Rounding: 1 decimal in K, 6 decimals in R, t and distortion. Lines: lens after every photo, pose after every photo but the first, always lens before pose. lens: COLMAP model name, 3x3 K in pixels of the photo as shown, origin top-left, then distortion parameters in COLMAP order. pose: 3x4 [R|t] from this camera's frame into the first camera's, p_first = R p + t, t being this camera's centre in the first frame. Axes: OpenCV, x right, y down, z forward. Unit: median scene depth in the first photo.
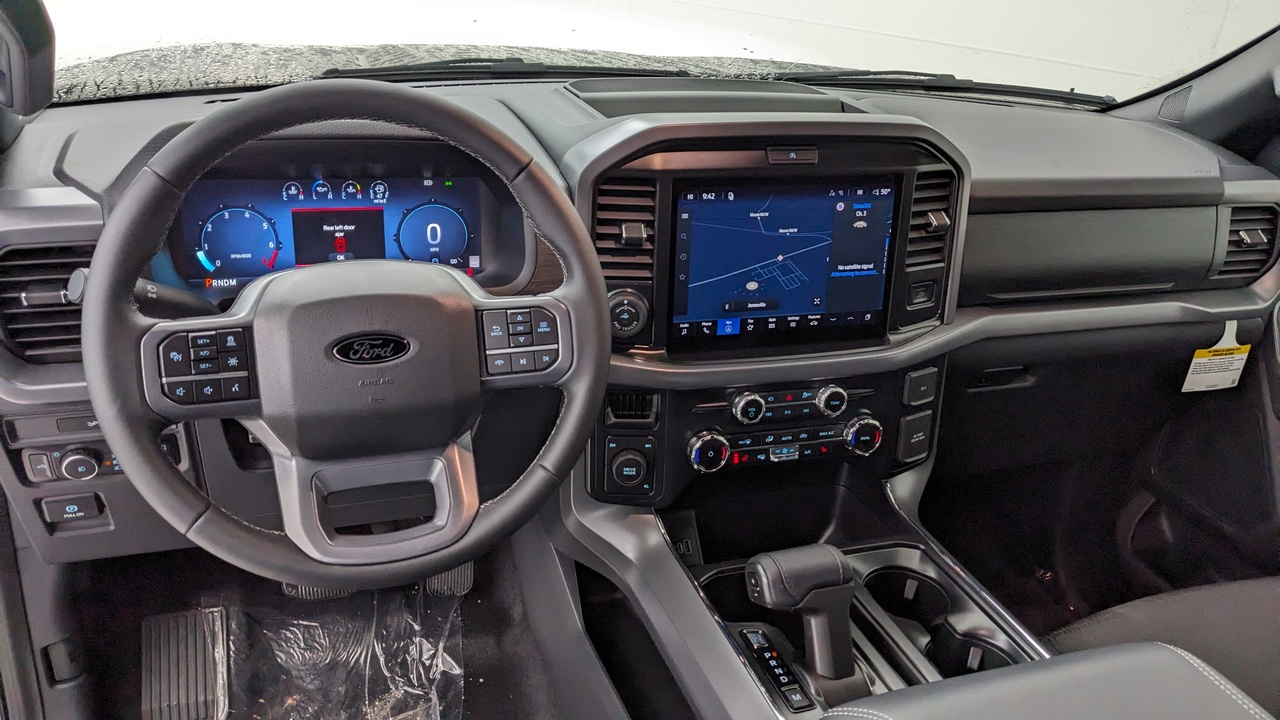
lens RADIAL K [[1006.9, 0, 651.4], [0, 1006.9, 365.7], [0, 0, 1]] dist [0.001073, -0.002967]
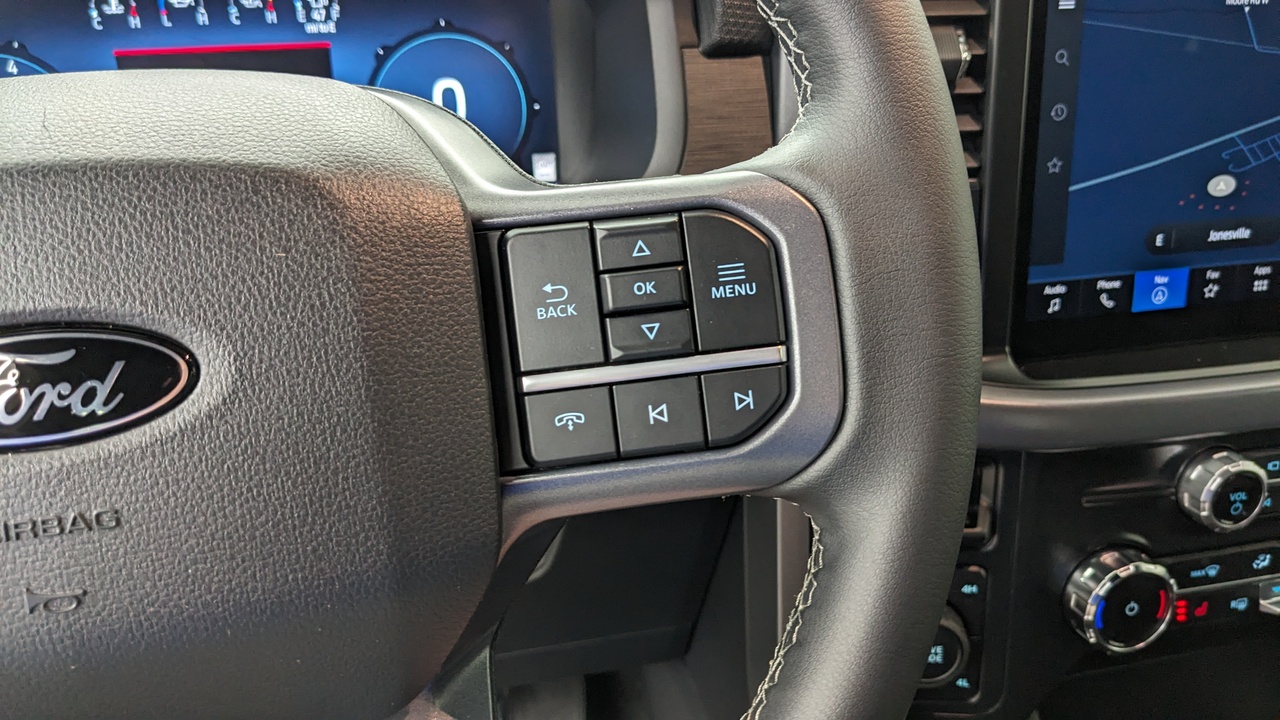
lens RADIAL K [[1059.9, 0, 634.8], [0, 1059.9, 356.8], [0, 0, 1]] dist [0.051419, -0.112072]
pose [[0.988129, -0.029795, -0.150709, -0.071485], [0.027840, 0.999499, -0.015065, -0.011800], [0.151082, 0.010691, 0.988463, 0.567379]]
